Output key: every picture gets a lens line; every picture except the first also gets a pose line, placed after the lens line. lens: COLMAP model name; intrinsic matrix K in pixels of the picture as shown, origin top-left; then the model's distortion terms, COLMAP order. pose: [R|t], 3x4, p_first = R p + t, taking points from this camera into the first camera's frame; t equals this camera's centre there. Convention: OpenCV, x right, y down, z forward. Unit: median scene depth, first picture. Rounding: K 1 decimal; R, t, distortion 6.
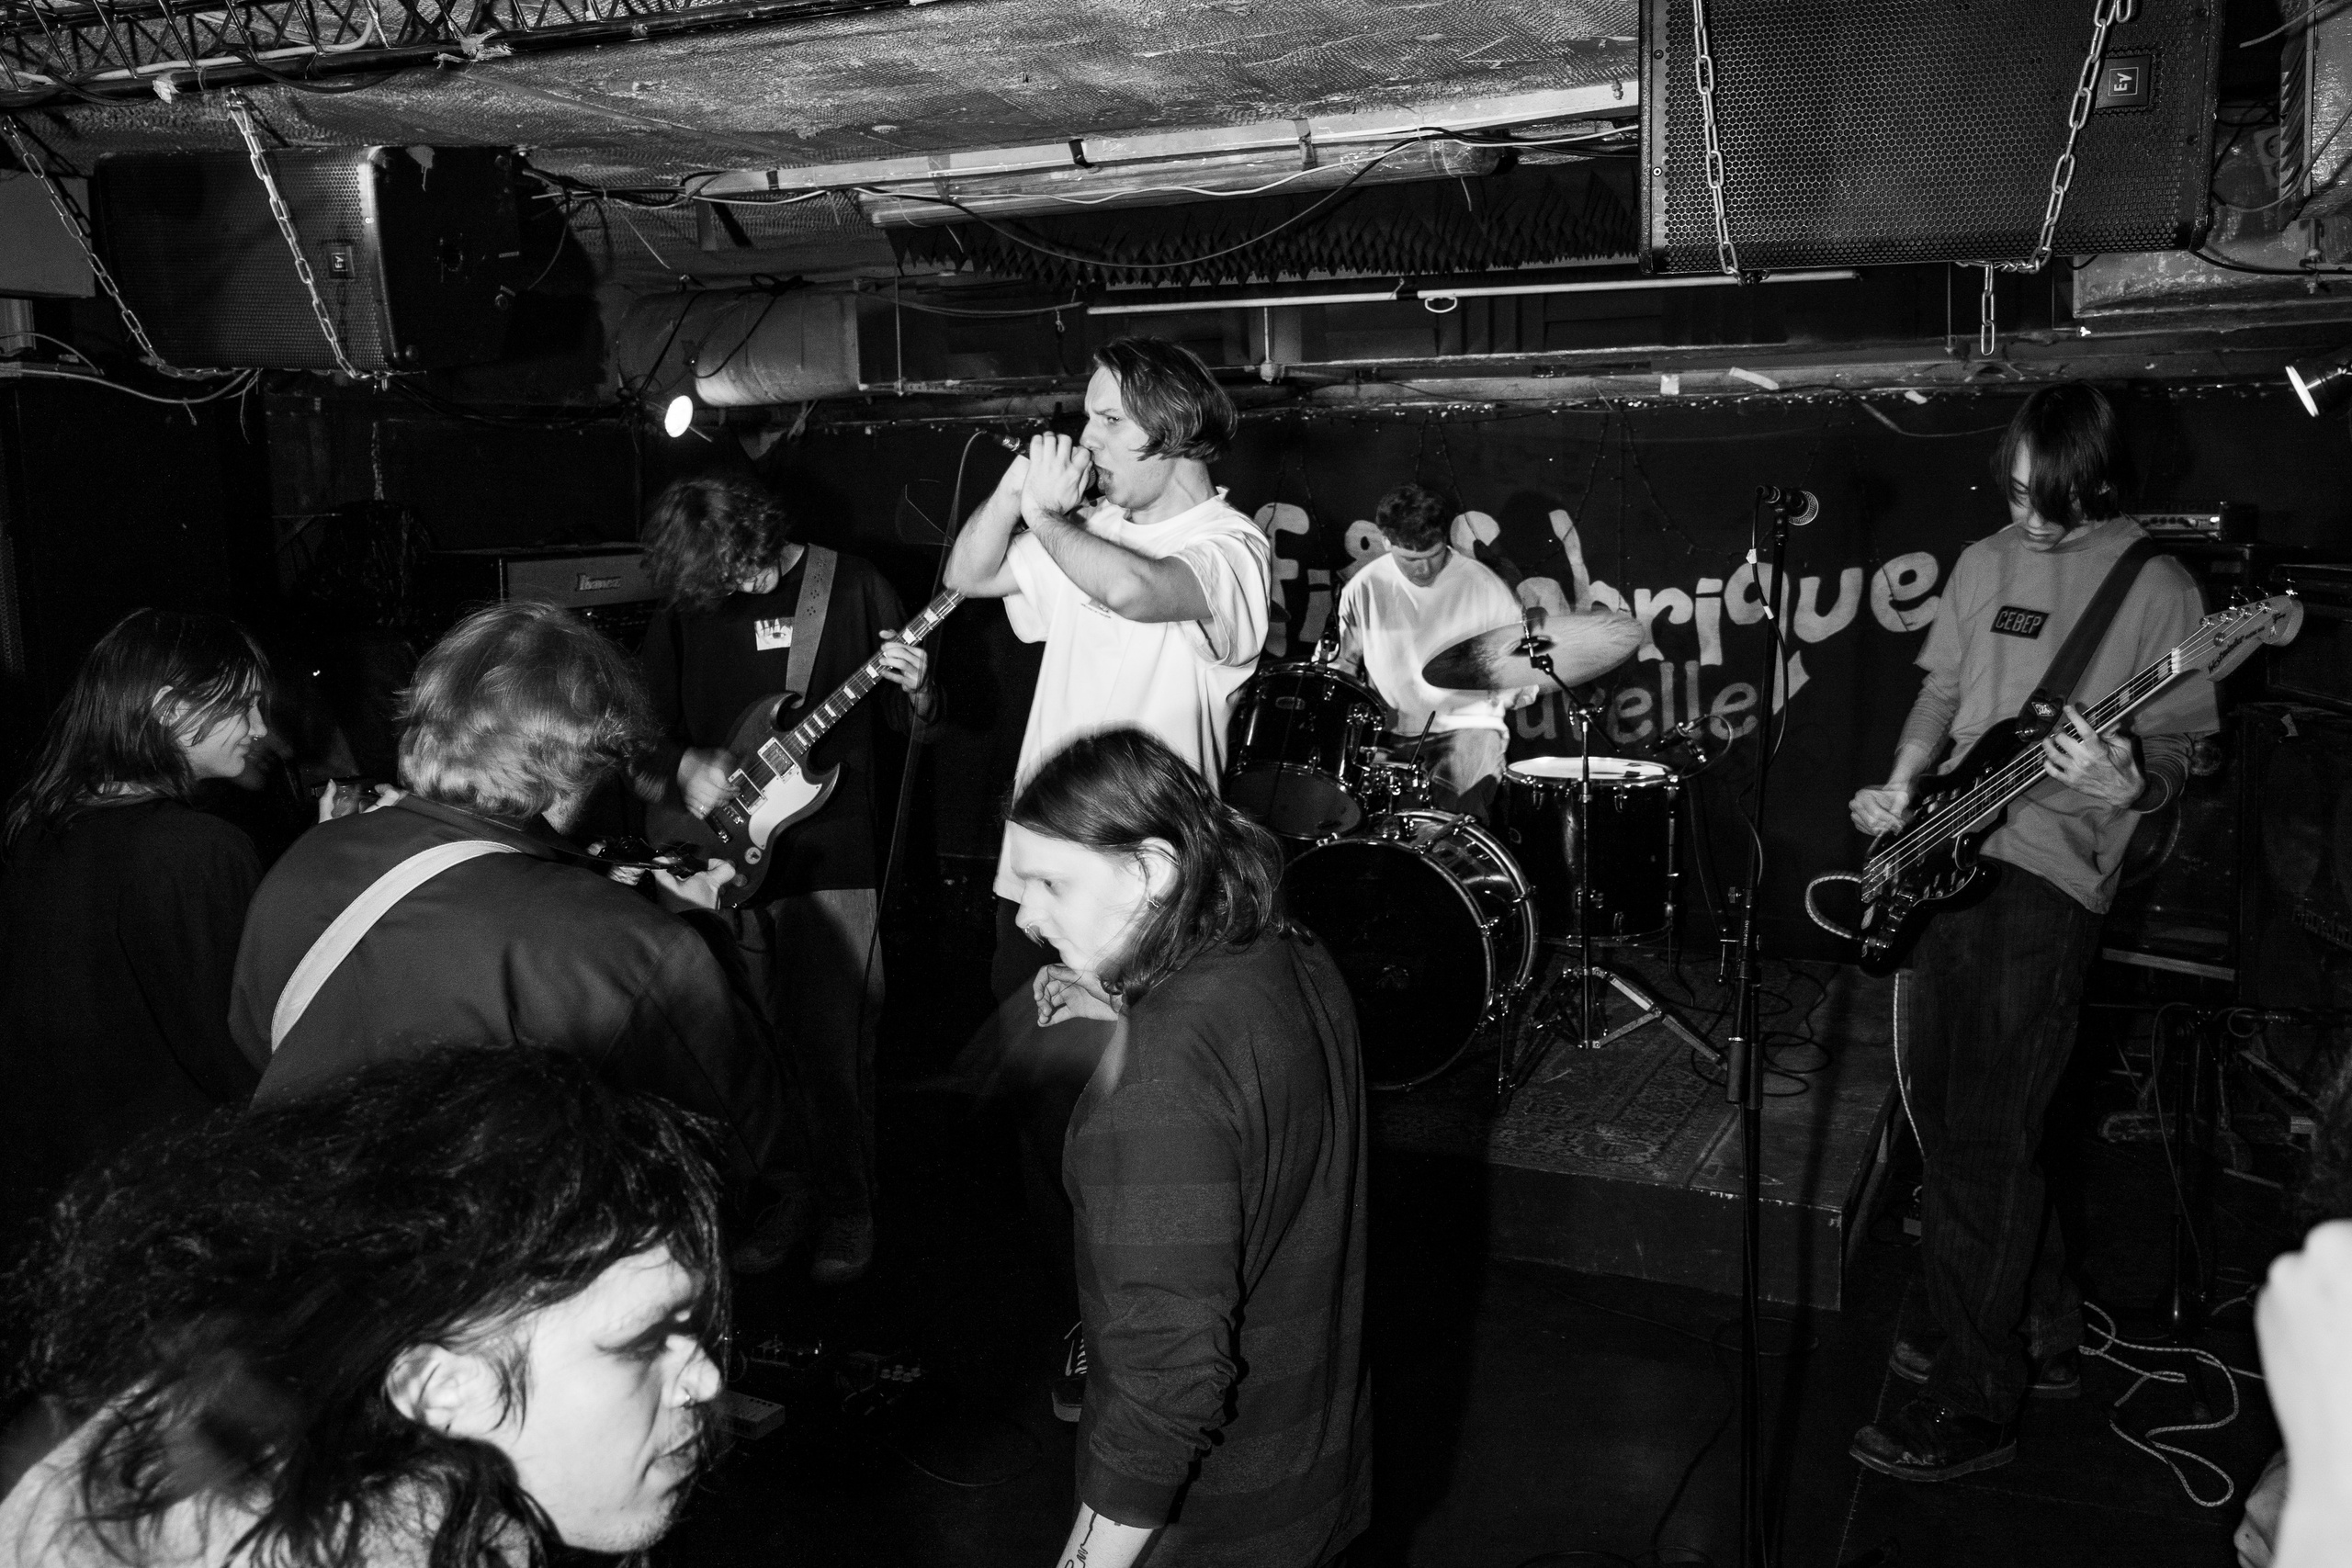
lens RADIAL K [[1970.3, 0, 1176.0], [0, 1970.3, 784.0], [0, 0, 1]] dist [0.008621, -0.003798]
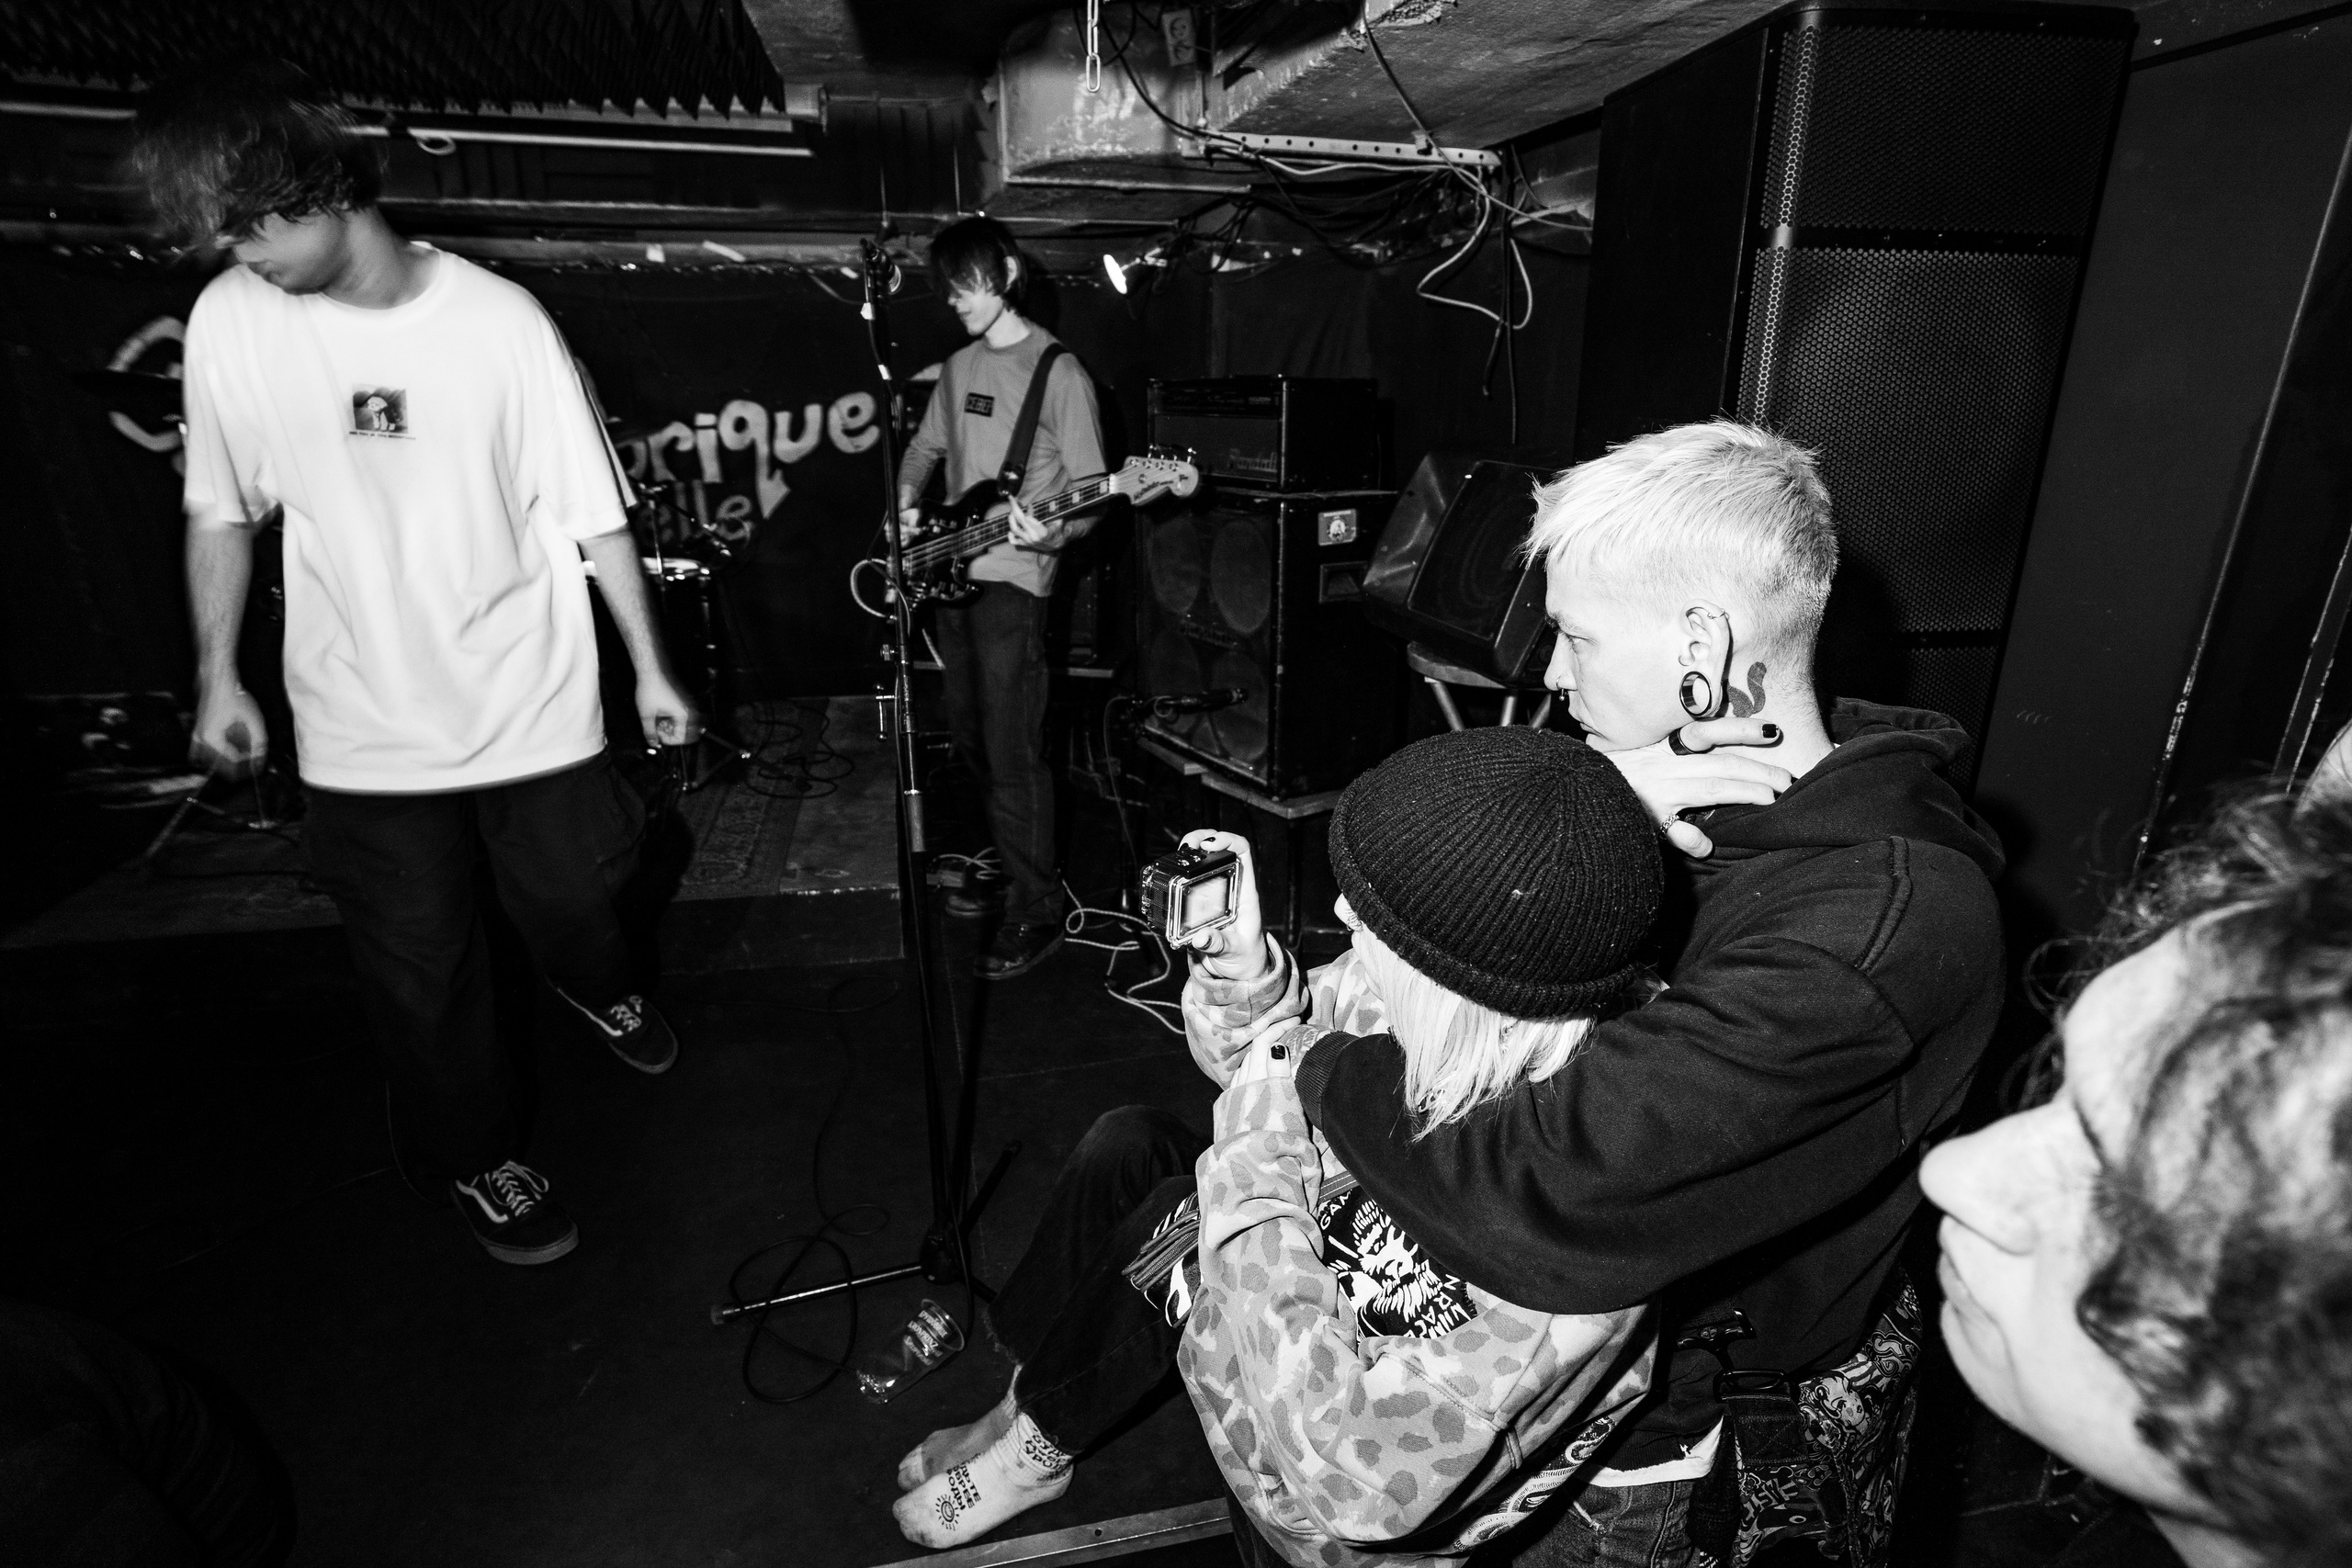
lens RADIAL K [[1187.0, 0, 1162.3], [0, 1187.0, 750.1], [0, 0, 1]] dist [-0.049428, 0.028544]
pose [[0.787100, -0.153561, 0.597405, 0.014034], [0.068164, 0.984238, 0.163186, 0.007726], [-0.613048, -0.087722, 0.785161, 0.209333]]
